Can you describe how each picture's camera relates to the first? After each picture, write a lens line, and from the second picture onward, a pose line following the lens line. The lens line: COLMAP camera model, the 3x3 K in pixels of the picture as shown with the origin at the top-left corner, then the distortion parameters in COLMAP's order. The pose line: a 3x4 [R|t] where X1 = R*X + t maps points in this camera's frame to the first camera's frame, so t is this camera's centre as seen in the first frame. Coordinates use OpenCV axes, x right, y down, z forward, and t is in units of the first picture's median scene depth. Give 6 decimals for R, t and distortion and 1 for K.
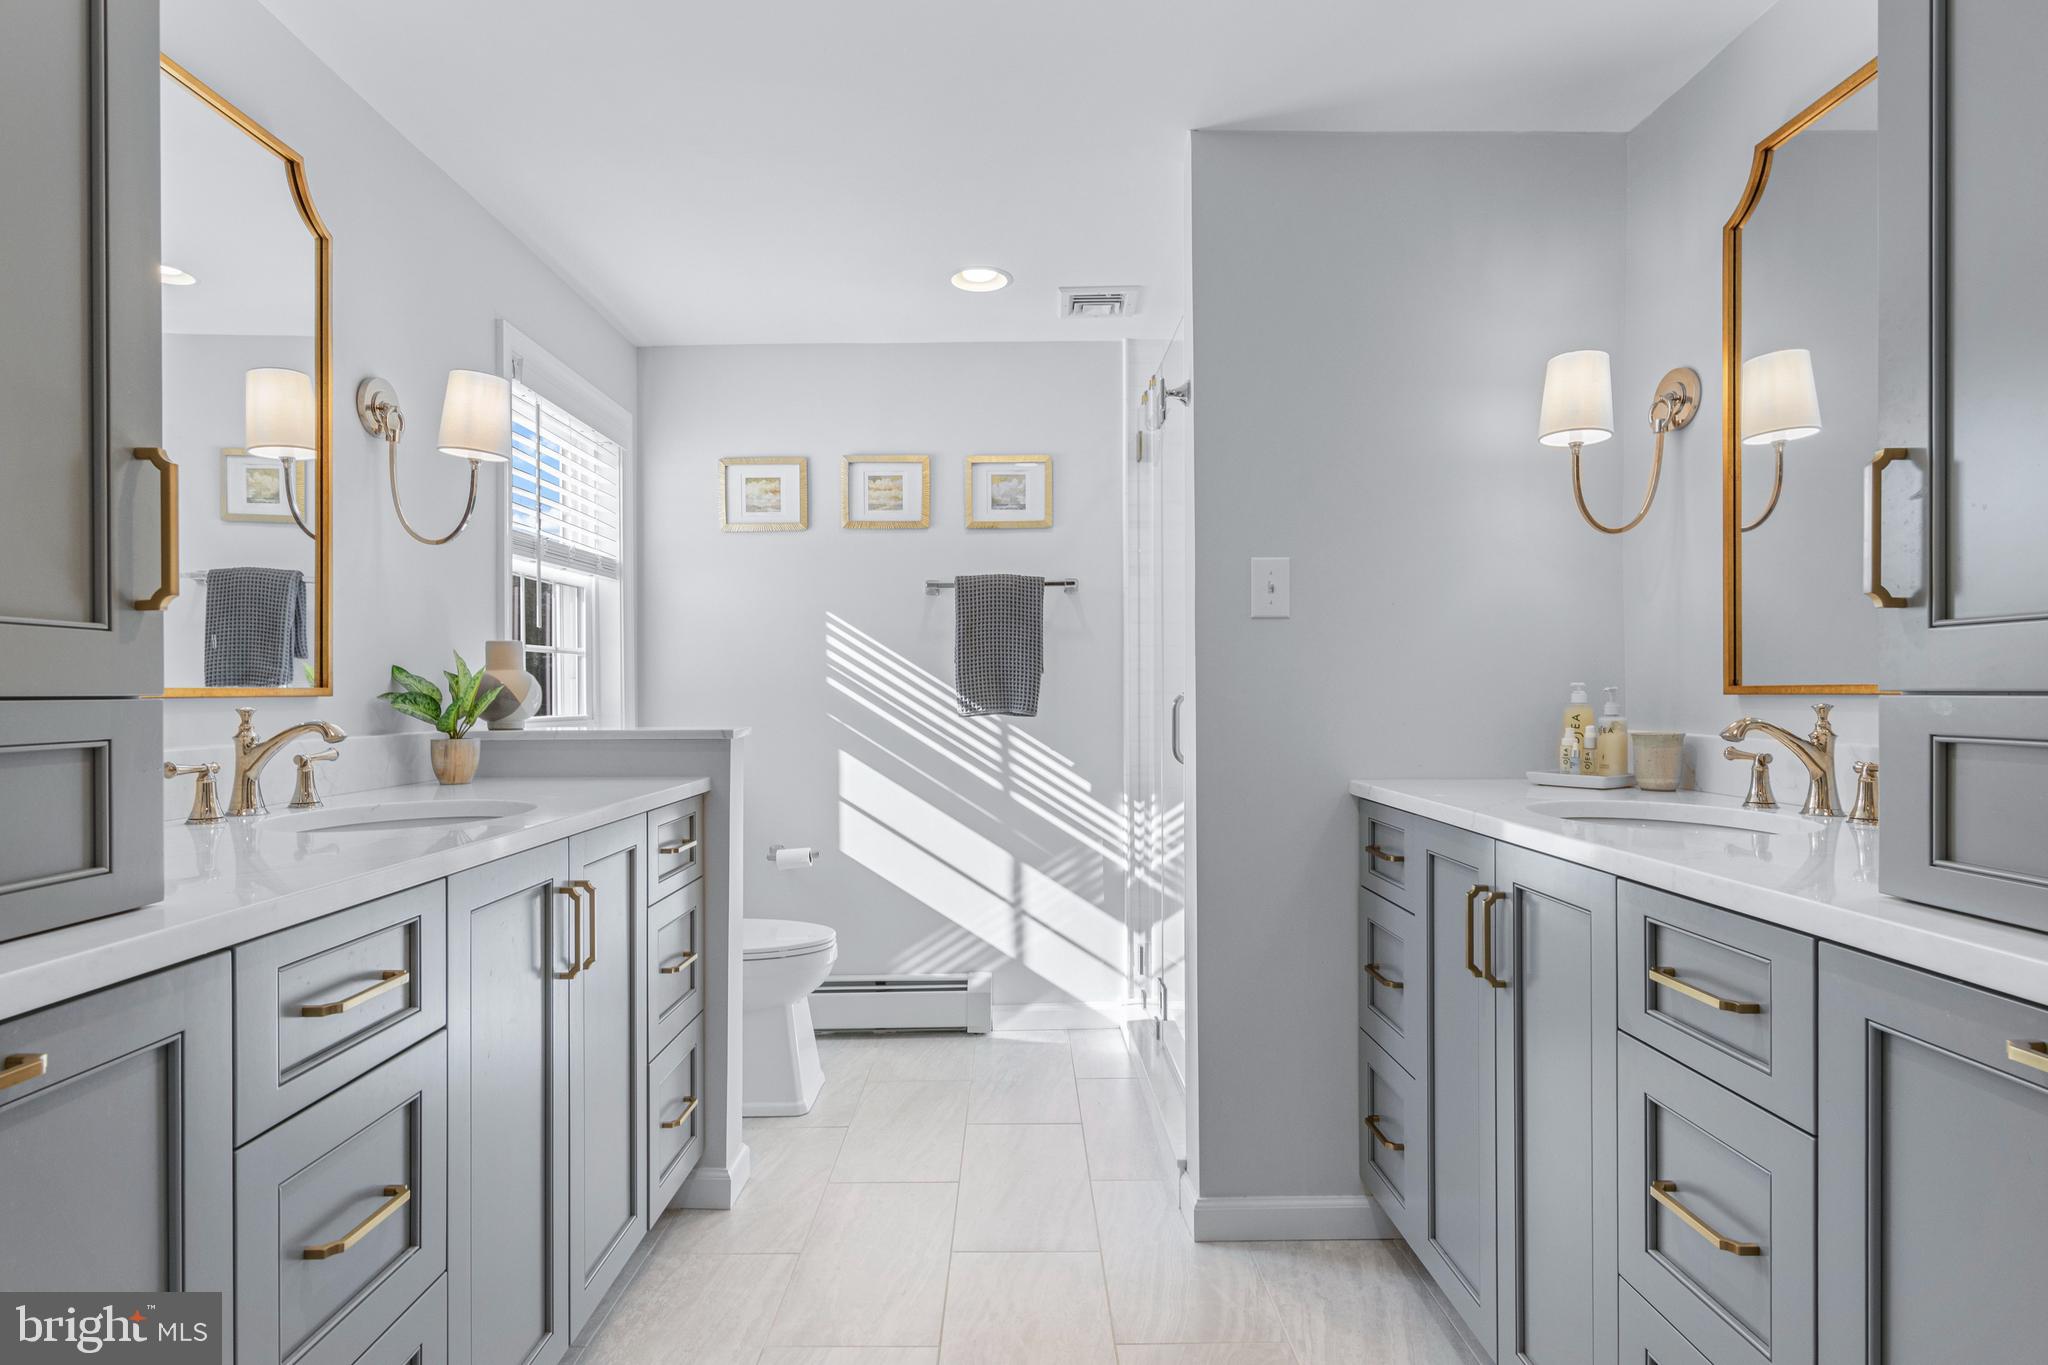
lens RADIAL K [[1039.0, 0, 1024.5], [0, 1039.0, 689.6], [0, 0, 1]] dist [0.006187, -0.000263]
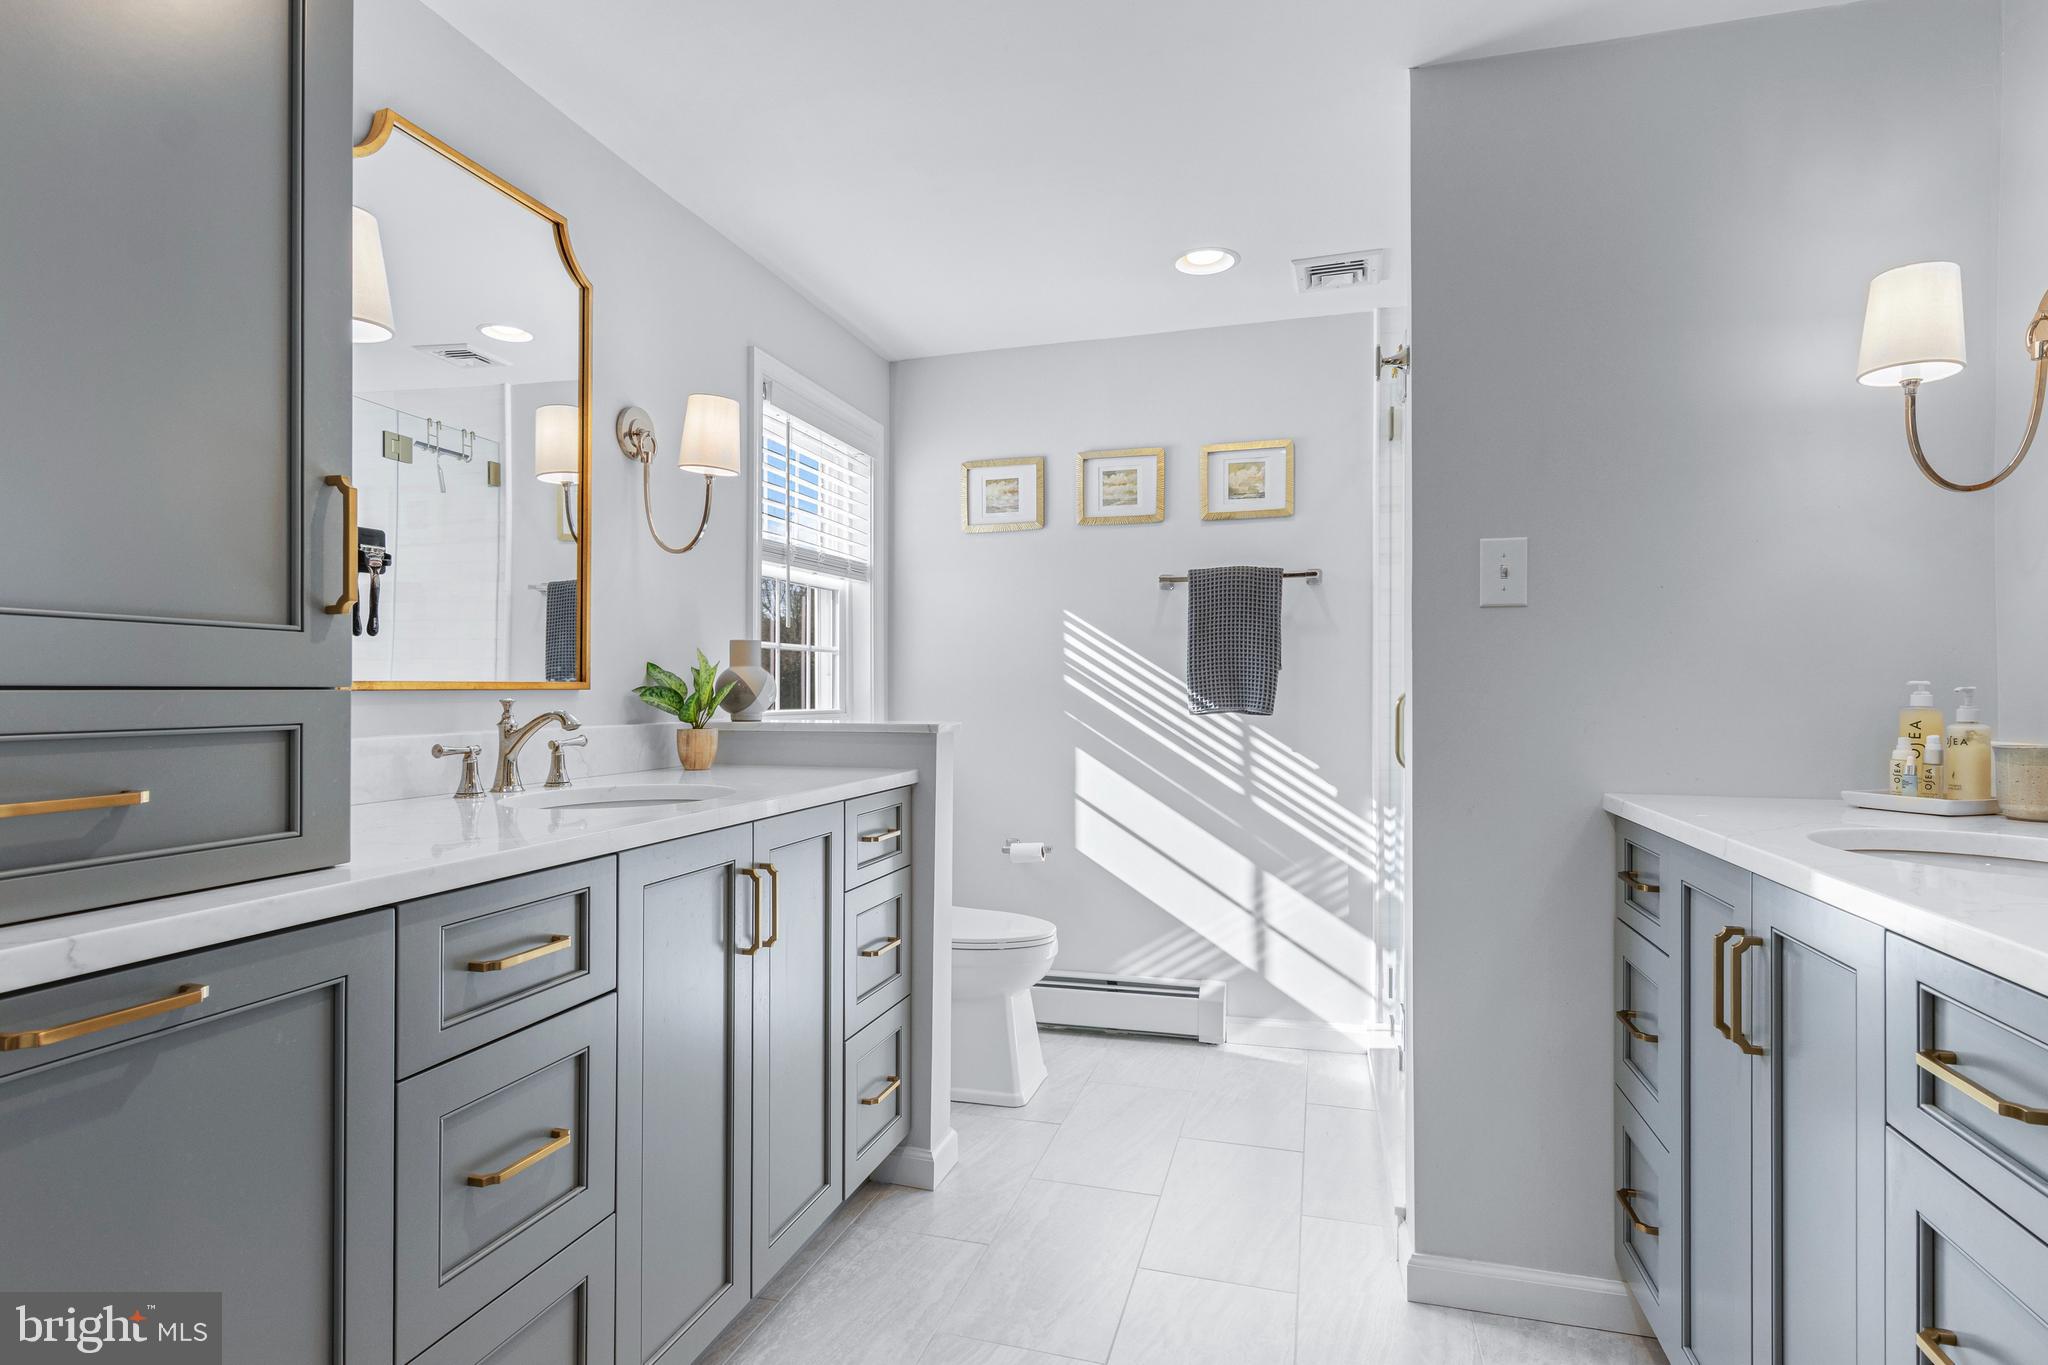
lens RADIAL K [[1040.5, 0, 1023.3], [0, 1040.5, 683.6], [0, 0, 1]] dist [0.008900, -0.000631]
pose [[0.959405, 0.003682, -0.282009, 0.099587], [-0.004563, 0.999987, -0.002469, 0.000557], [0.281996, 0.003656, 0.959409, 0.038300]]
